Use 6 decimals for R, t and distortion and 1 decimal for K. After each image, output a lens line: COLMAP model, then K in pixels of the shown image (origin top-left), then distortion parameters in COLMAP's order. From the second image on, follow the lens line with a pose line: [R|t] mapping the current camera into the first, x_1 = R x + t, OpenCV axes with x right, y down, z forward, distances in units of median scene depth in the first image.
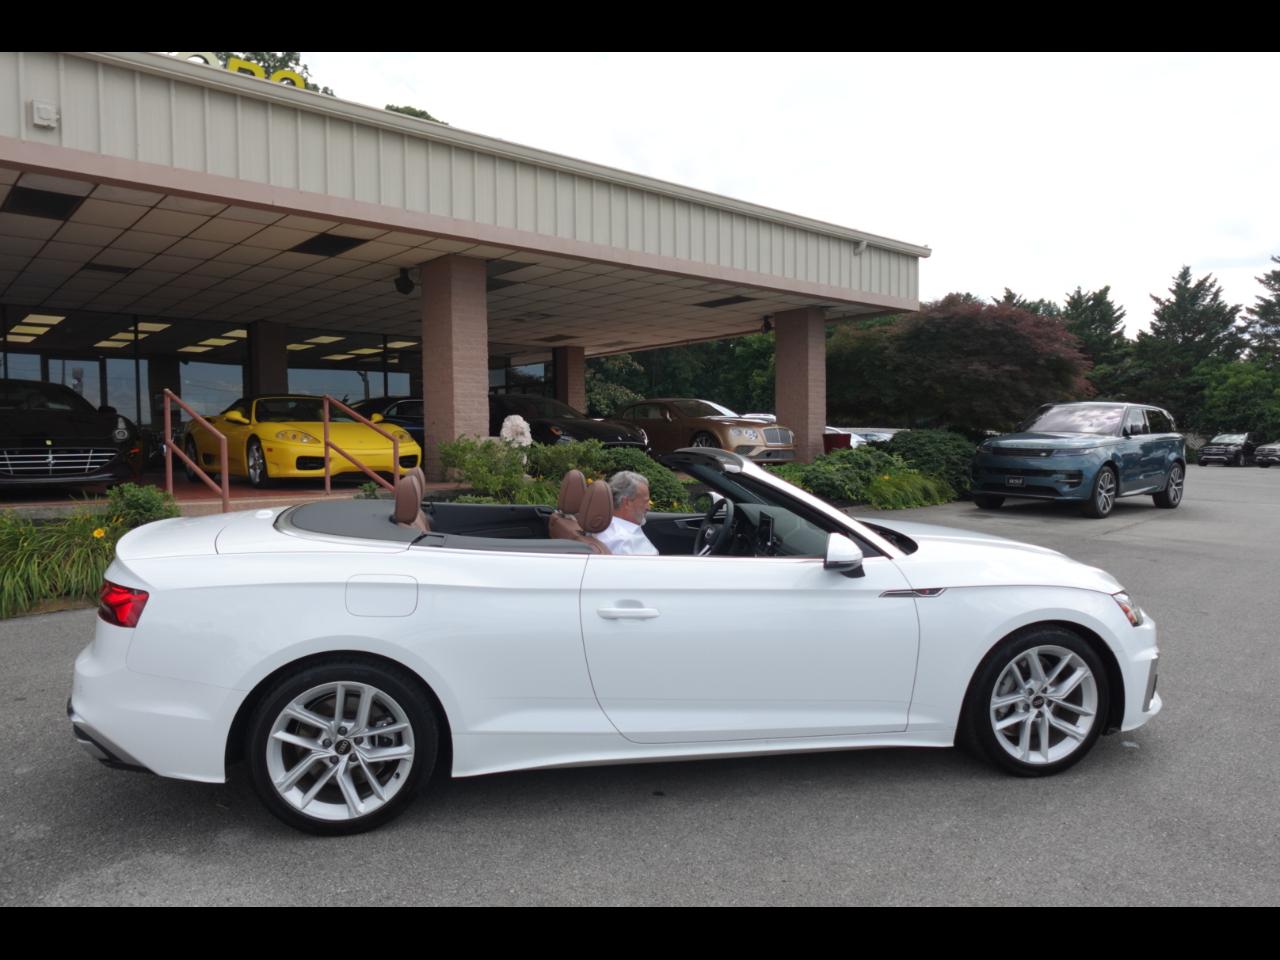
lens RADIAL K [[897.3, 0, 640.0], [0, 897.3, 480.0], [0, 0, 1]] dist [0.000879, -0.000601]
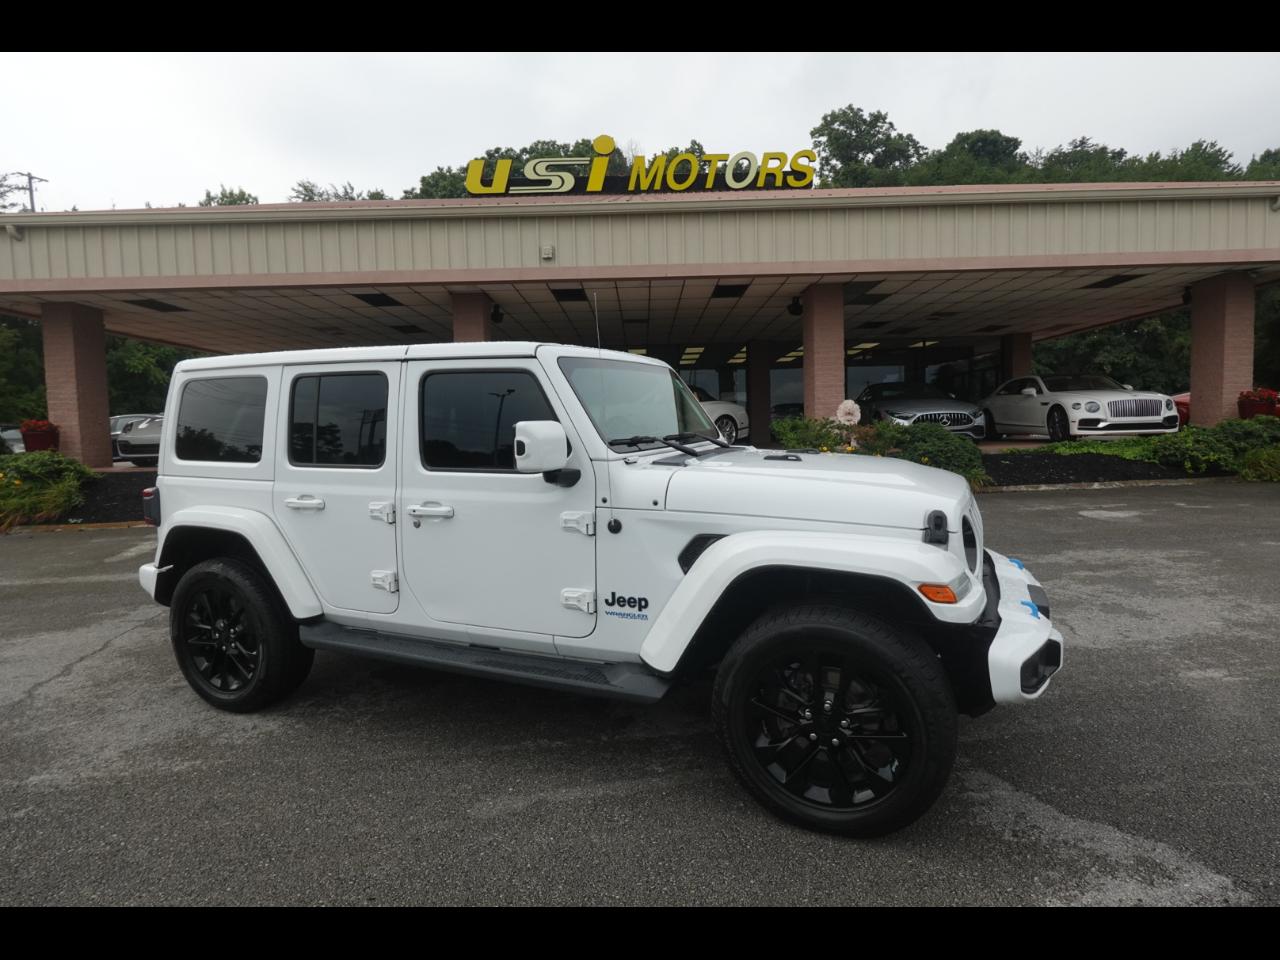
lens RADIAL K [[722.9, 0, 640.0], [0, 722.9, 480.0], [0, 0, 1]] dist [-0.001017, 0.000746]
pose [[0.751003, 0.033010, -0.659473, 0.265238], [-0.007711, 0.999120, 0.041229, 0.003713], [0.660254, -0.025877, 0.750597, -0.010939]]
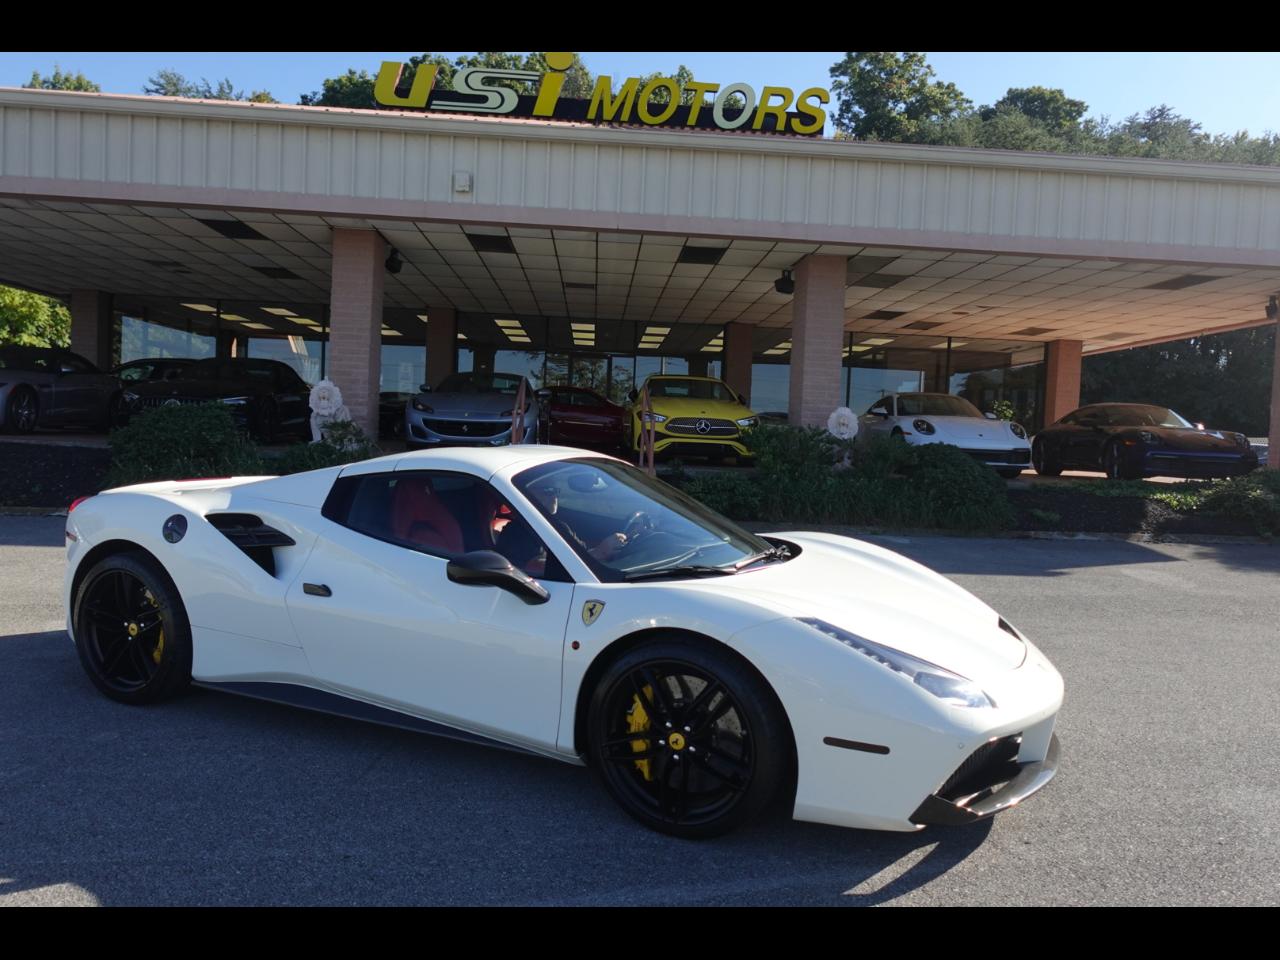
lens RADIAL K [[934.4, 0, 640.0], [0, 934.4, 480.0], [0, 0, 1]] dist [-0.004699, 0.006519]
pose [[0.783800, 0.071968, -0.616829, 0.268048], [-0.075838, 0.996921, 0.019948, 0.005935], [0.616365, 0.031144, 0.786845, 0.012901]]
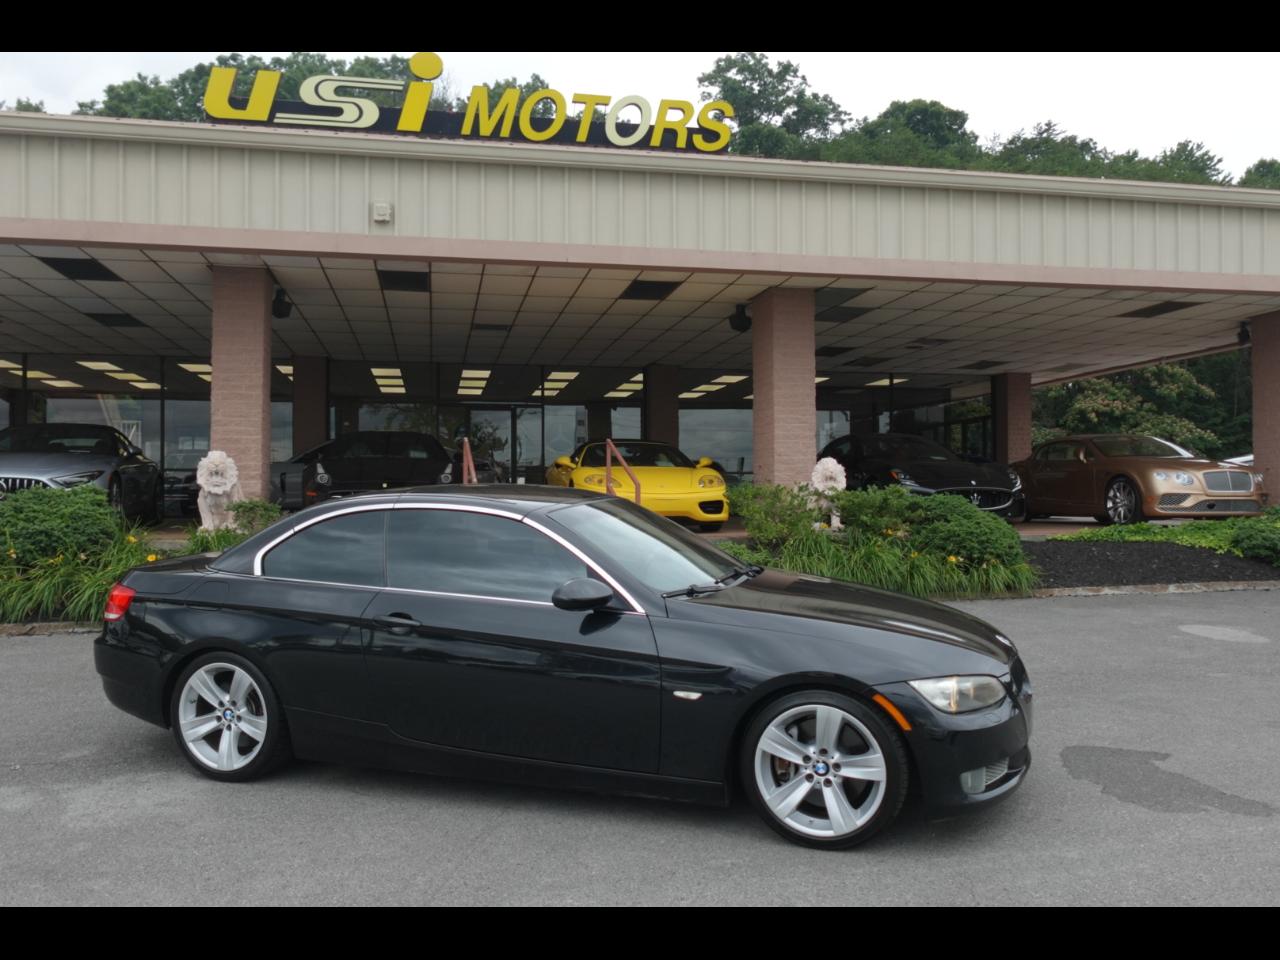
lens RADIAL K [[1078.7, 0, 640.0], [0, 1078.7, 480.0], [0, 0, 1]] dist [-0.006853, 0.011732]
pose [[0.863924, 0.000949, -0.503622, 0.190829], [-0.027046, 0.998643, -0.044514, 0.002830], [0.502896, 0.052077, 0.862777, -0.025891]]
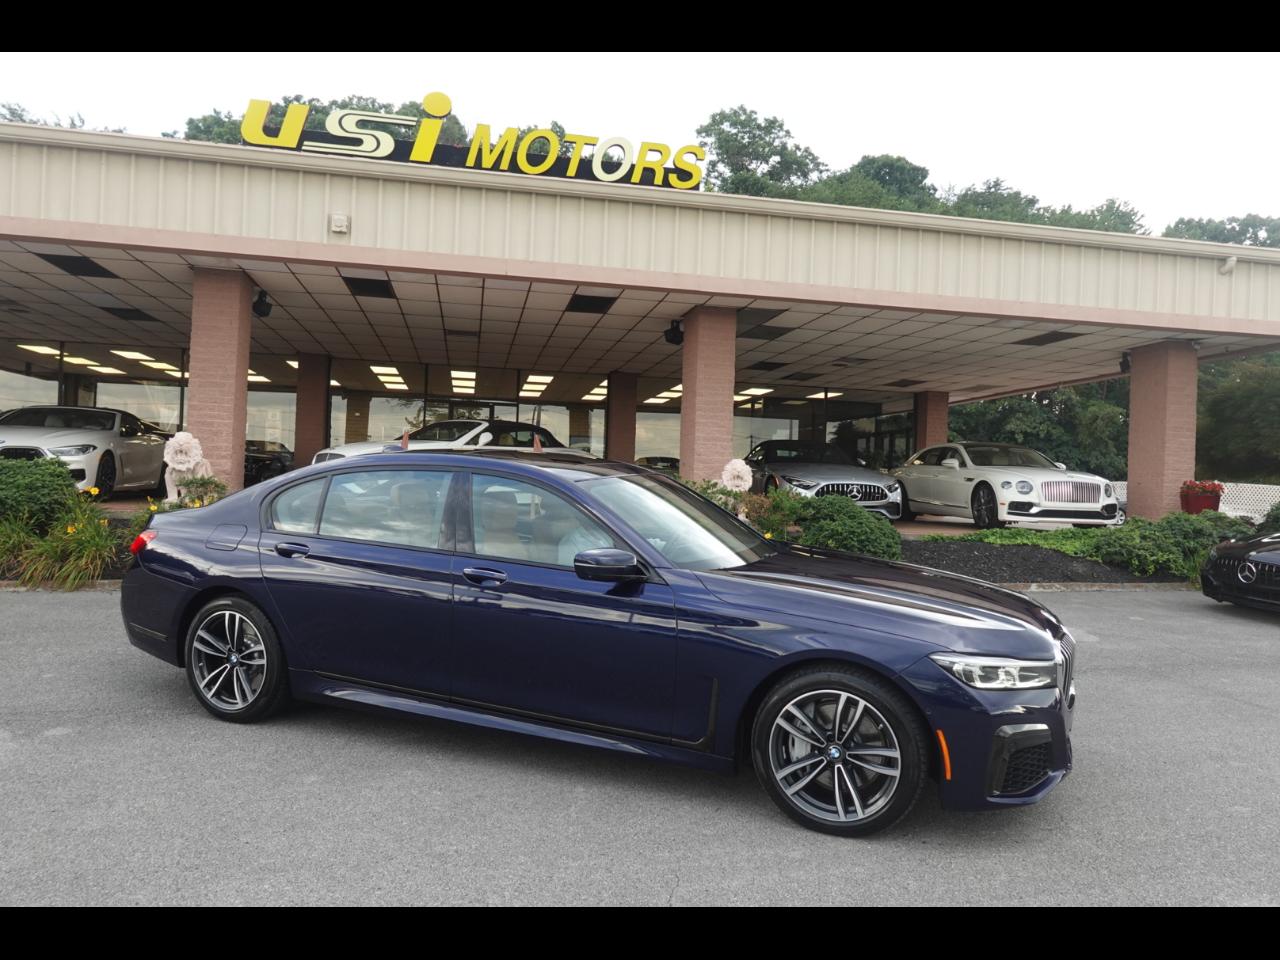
lens RADIAL K [[918.9, 0, 640.0], [0, 918.9, 480.0], [0, 0, 1]] dist [-0.001914, 0.000032]
pose [[0.860733, 0.037262, -0.507691, 0.229706], [-0.064905, 0.997211, -0.036849, -0.002290], [0.504902, 0.064669, 0.860751, 0.038853]]
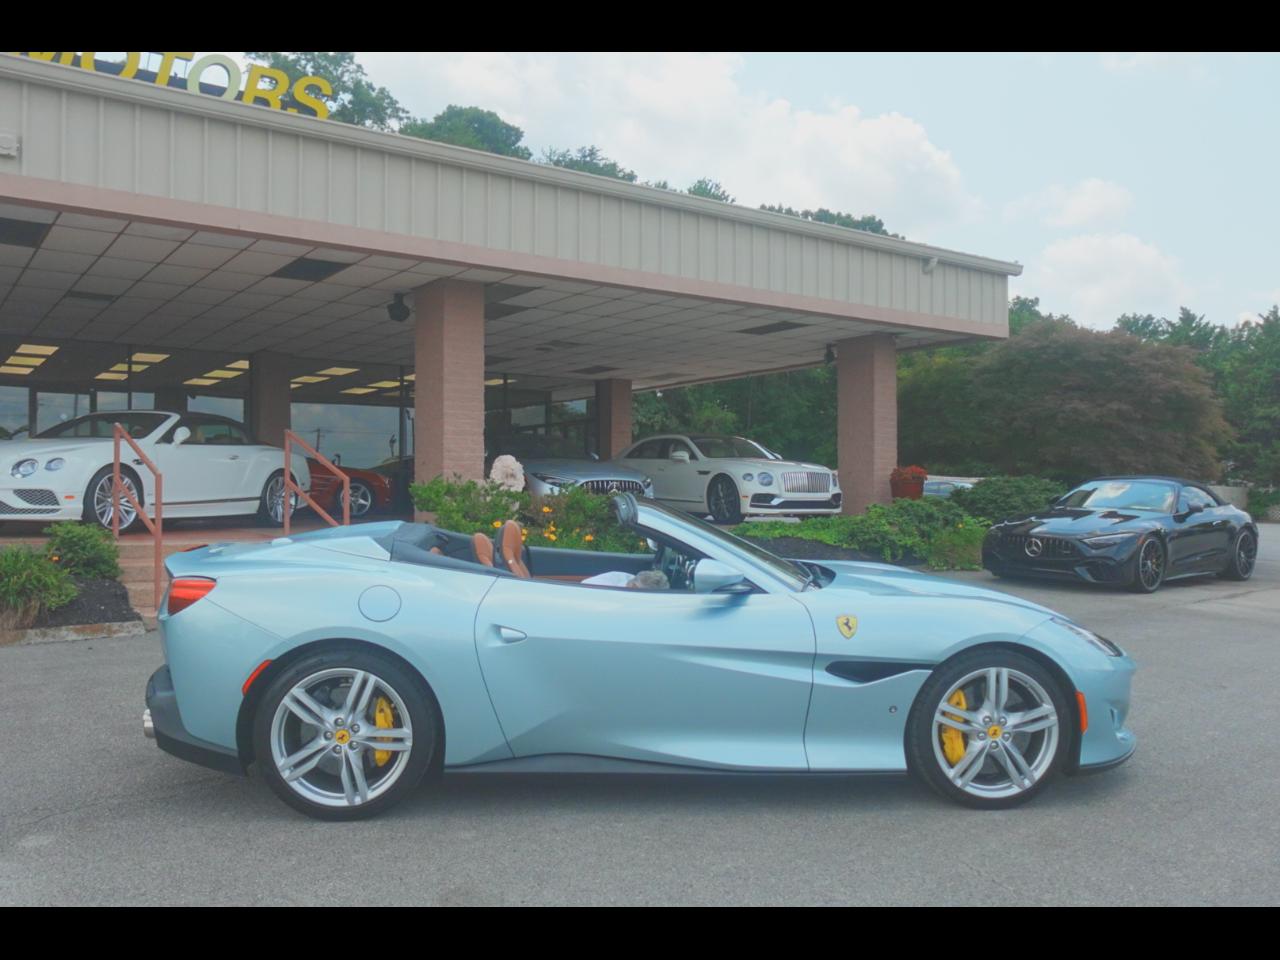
lens RADIAL K [[1078.7, 0, 640.0], [0, 1078.7, 480.0], [0, 0, 1]] dist [-0.006853, 0.011732]
pose [[0.994892, 0.010744, -0.100367, 0.079159], [-0.016248, 0.998399, -0.054184, 0.006802], [0.099624, 0.055538, 0.993474, -0.043173]]
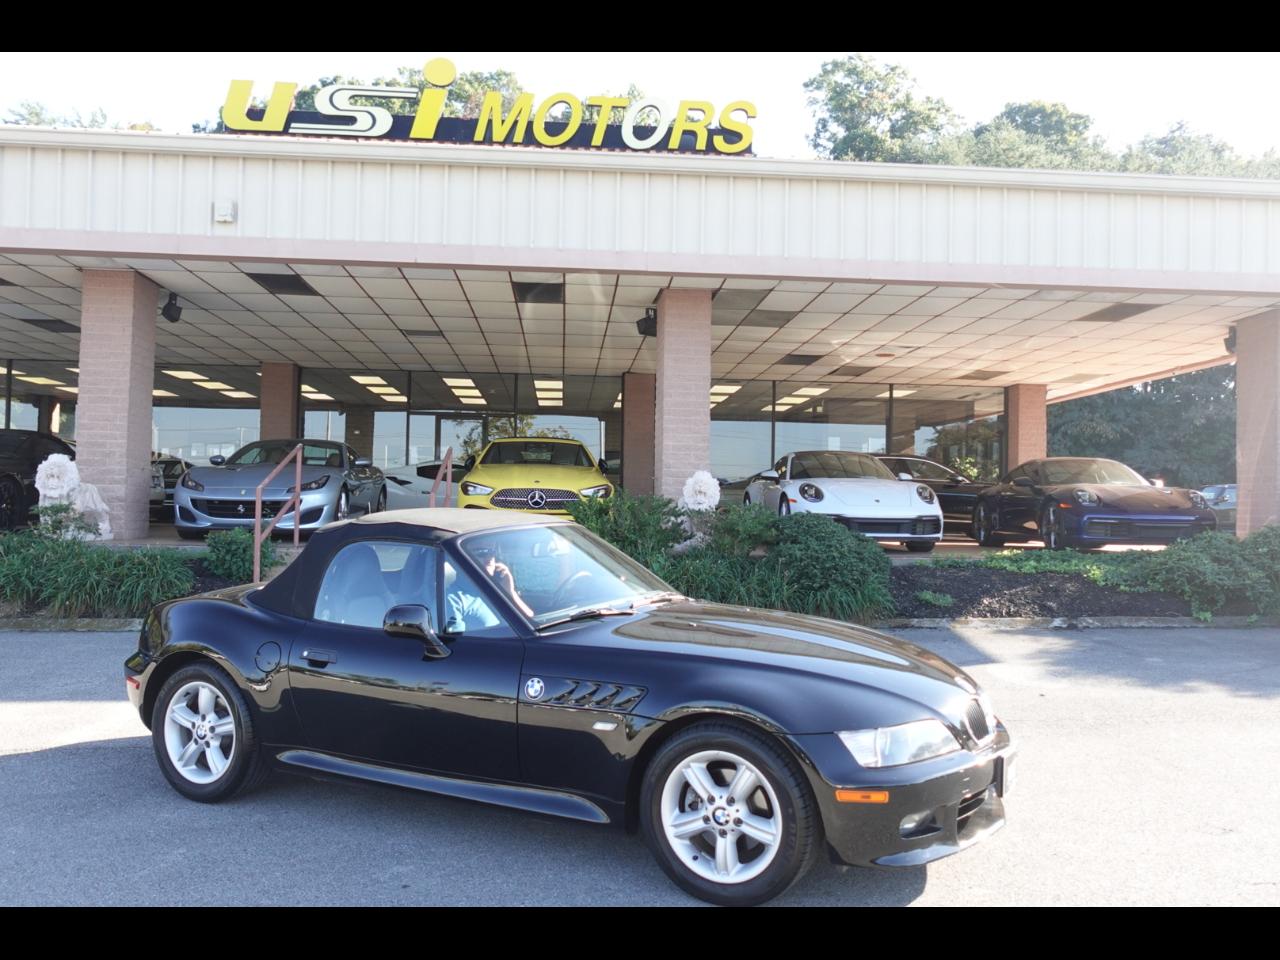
lens RADIAL K [[1097.6, 0, 640.0], [0, 1097.6, 480.0], [0, 0, 1]] dist [-0.003308, 0.002975]
pose [[0.797128, 0.007302, -0.603766, 0.339780], [-0.049798, 0.997315, -0.053684, -0.004178], [0.601753, 0.072859, 0.795352, 0.113466]]
